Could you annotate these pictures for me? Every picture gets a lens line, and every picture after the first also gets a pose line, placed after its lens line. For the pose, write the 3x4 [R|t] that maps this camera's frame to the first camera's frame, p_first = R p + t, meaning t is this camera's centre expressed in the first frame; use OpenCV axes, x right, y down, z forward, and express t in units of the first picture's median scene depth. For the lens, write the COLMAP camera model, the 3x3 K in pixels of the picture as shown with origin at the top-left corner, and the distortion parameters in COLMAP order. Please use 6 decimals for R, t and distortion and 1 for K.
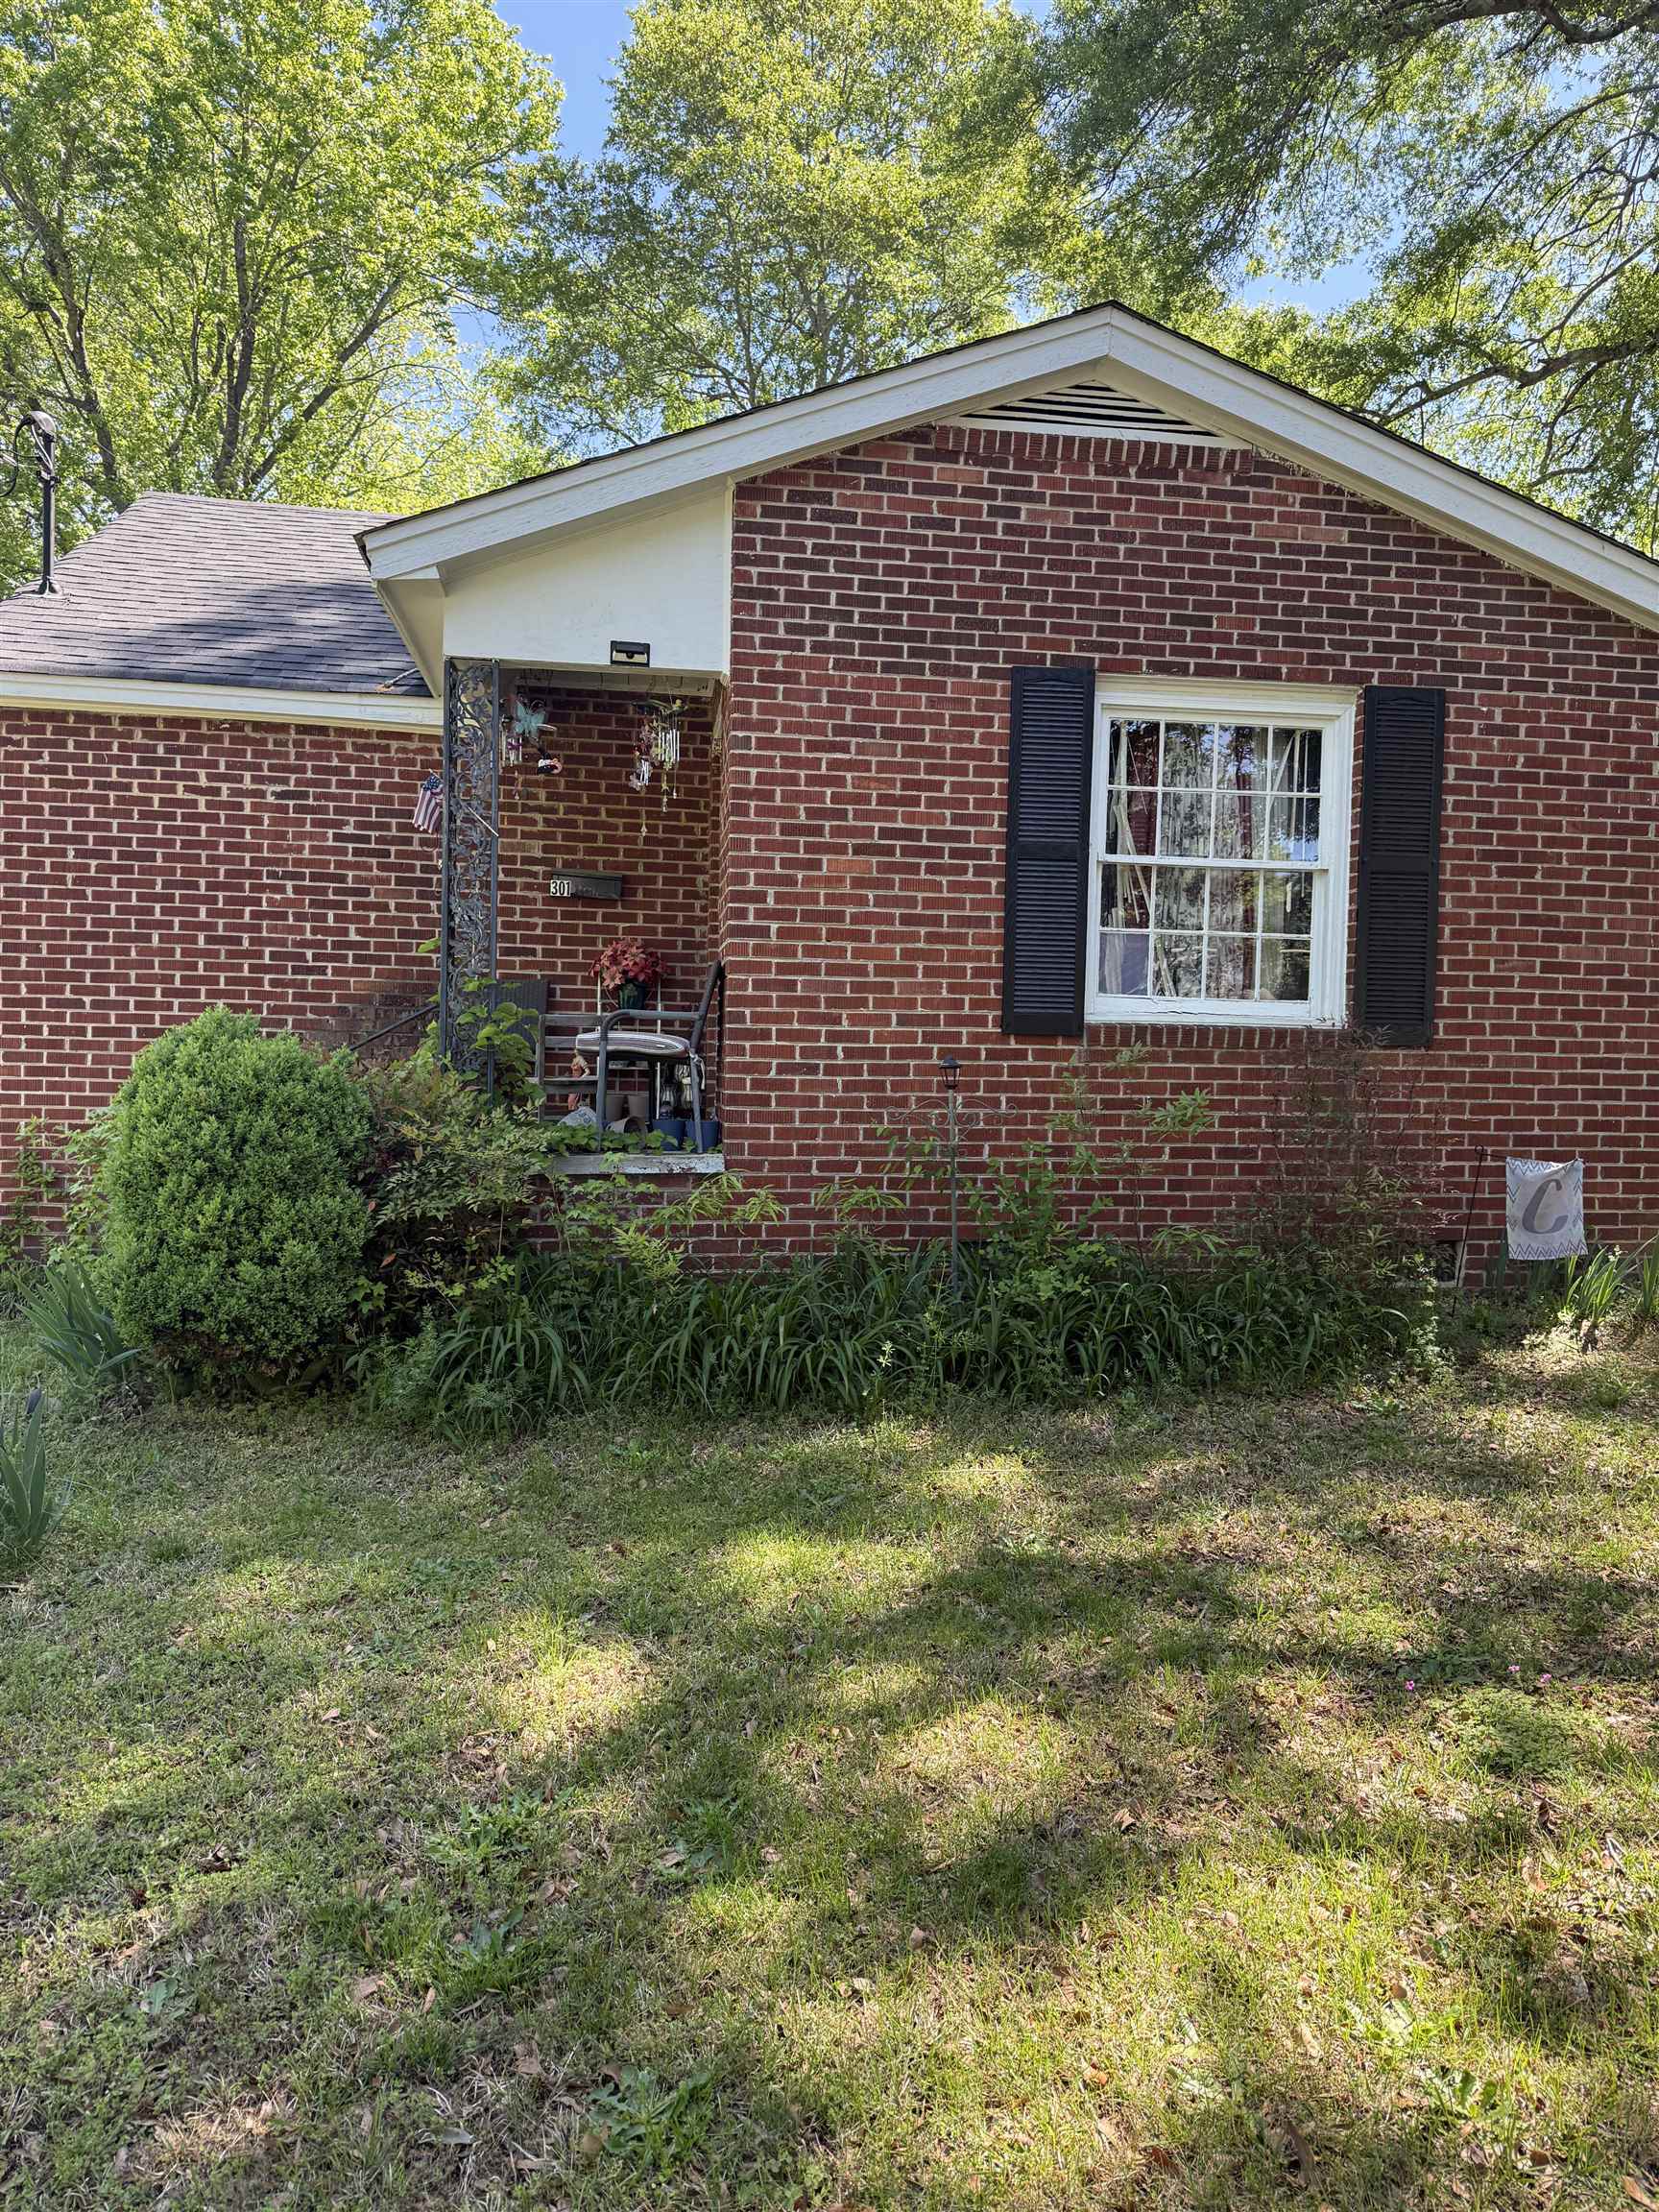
lens RADIAL K [[1548.1, 0, 833.1], [0, 1548.1, 1102.7], [0, 0, 1]] dist [0.046949, -0.052479]
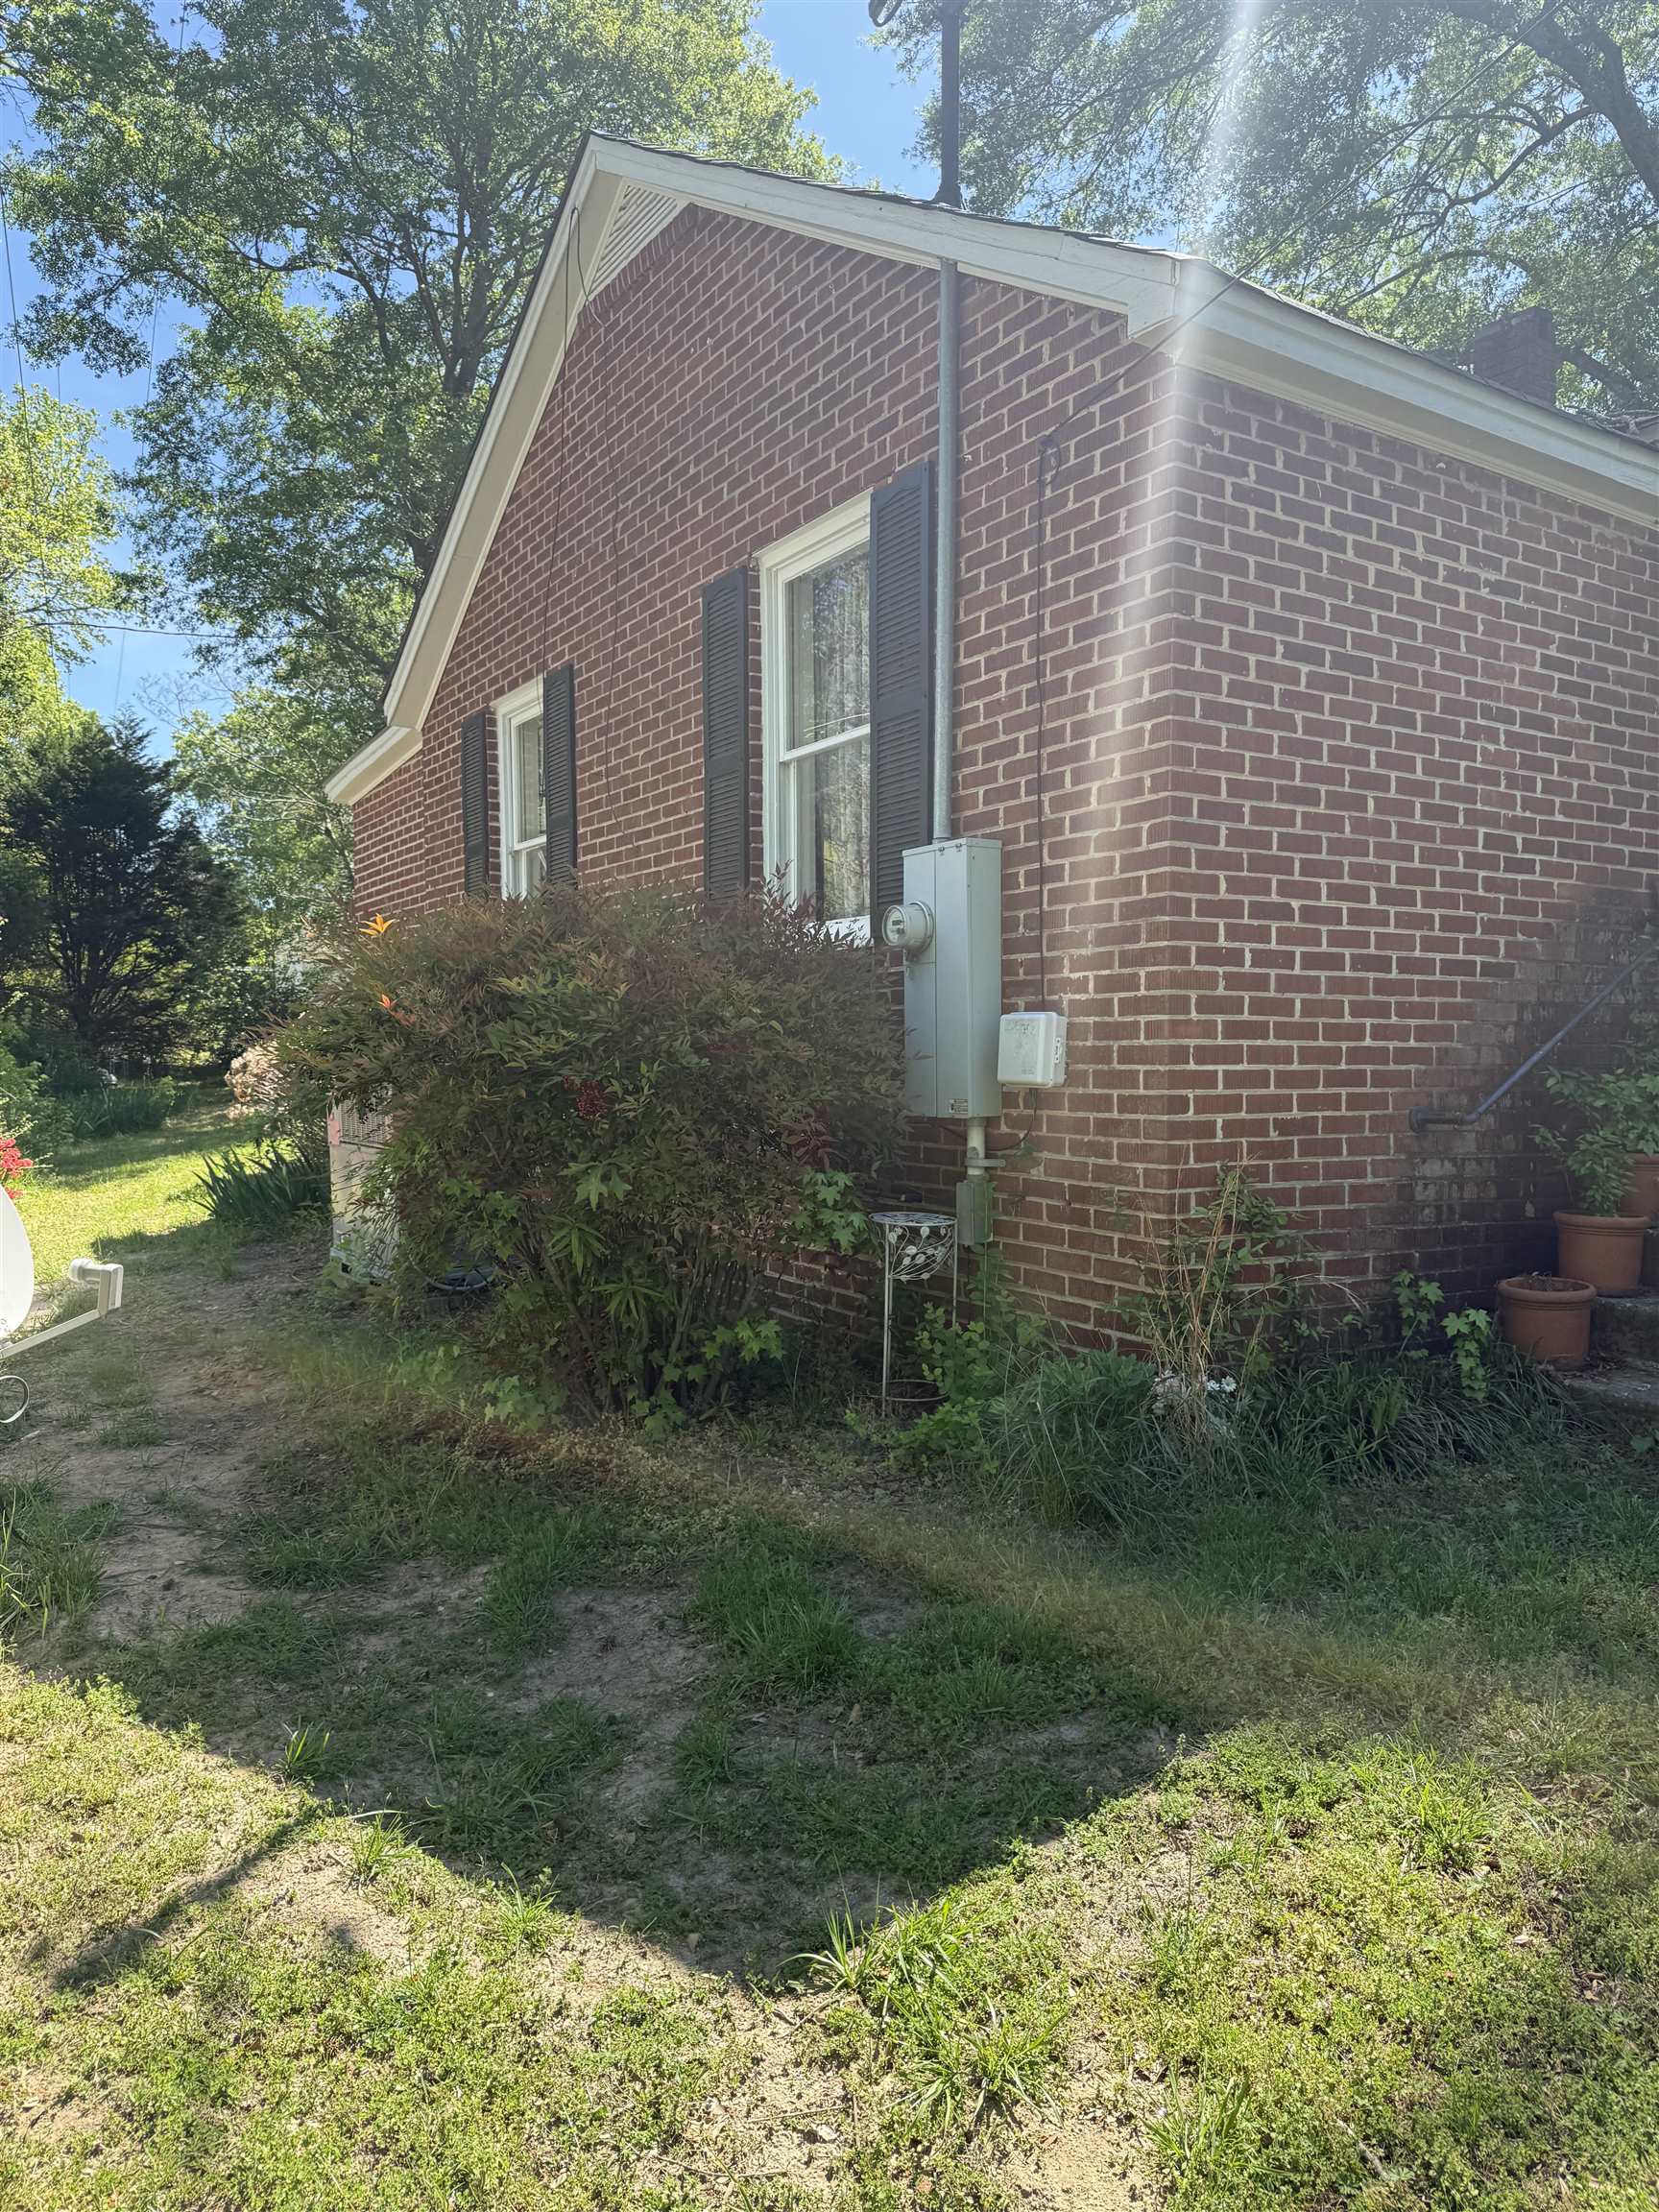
lens RADIAL K [[1548.1, 0, 824.7], [0, 1548.1, 1119.9], [0, 0, 1]] dist [0.046949, -0.052479]
pose [[0.906927, -0.040615, 0.419325, -0.886653], [0.035599, 0.999170, 0.019785, -0.003837], [-0.419780, -0.003016, 0.907621, 0.548059]]
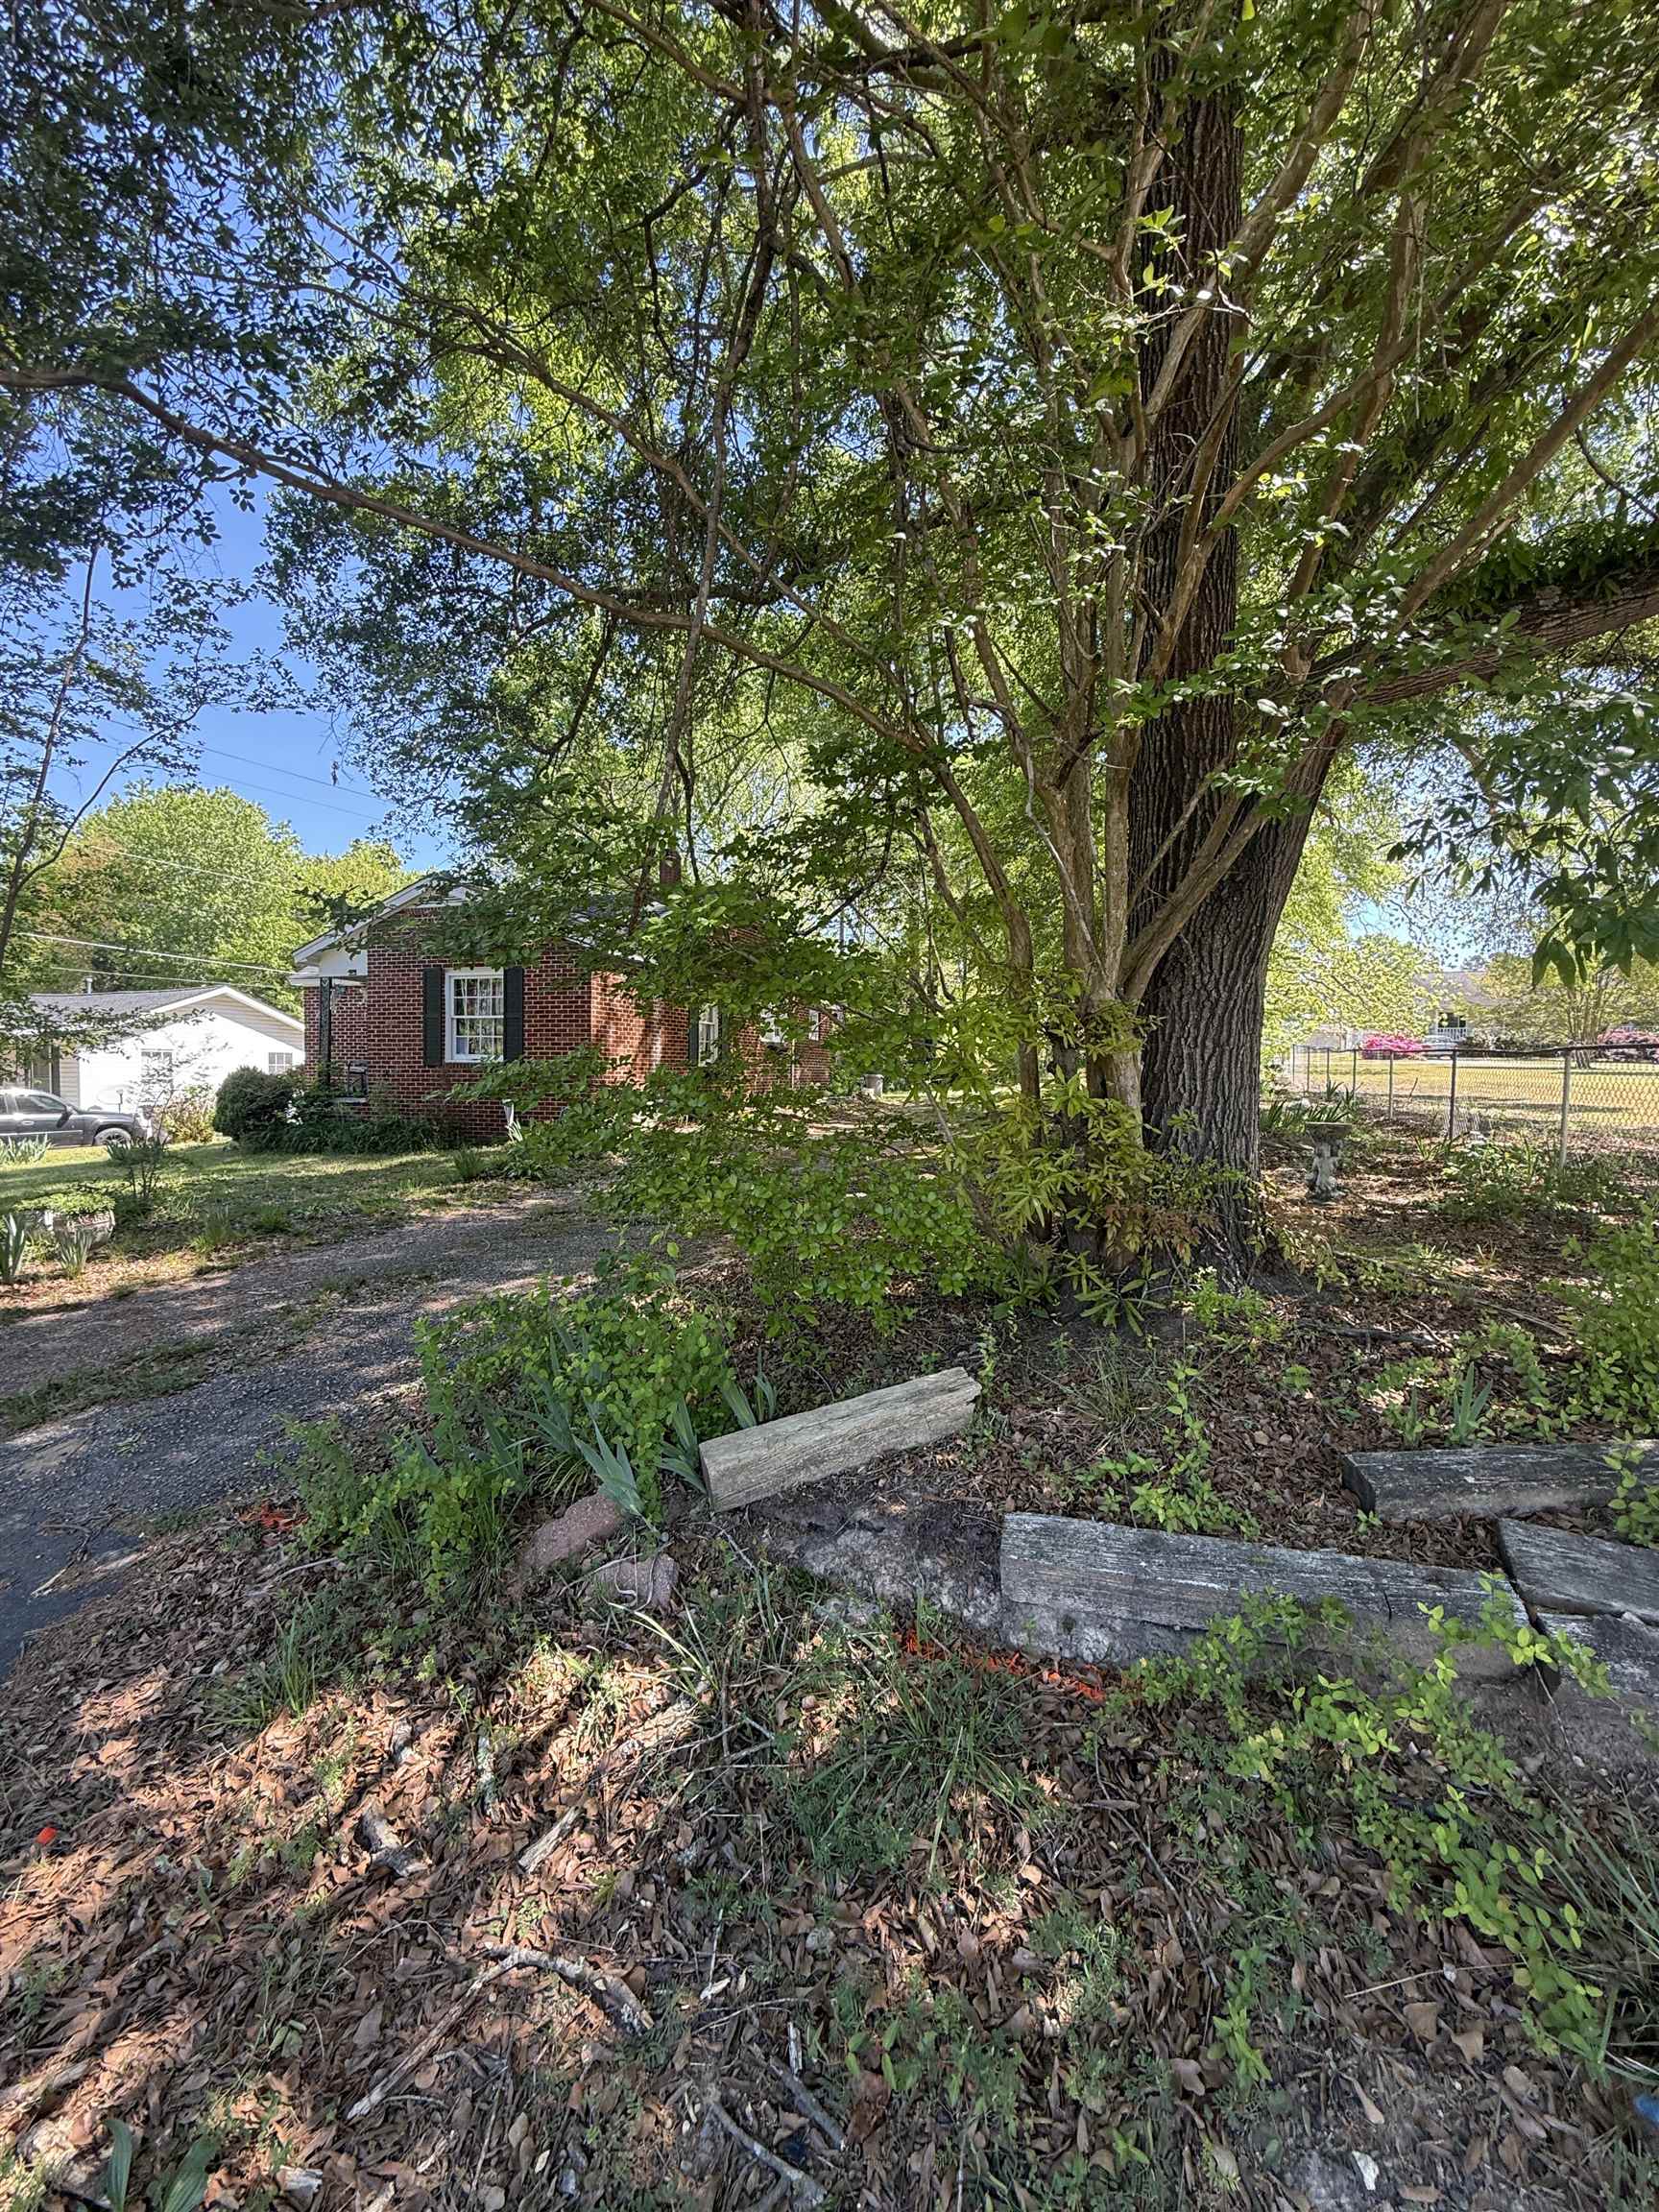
lens RADIAL K [[877.9, 0, 829.1], [0, 877.9, 1116.3], [0, 0, 1]] dist [-0.001639, 0.000461]
pose [[0.897150, 0.012917, -0.441536, 1.631497], [-0.005649, 0.999826, 0.017770, 0.029457], [0.441689, -0.013448, 0.897067, -0.408058]]
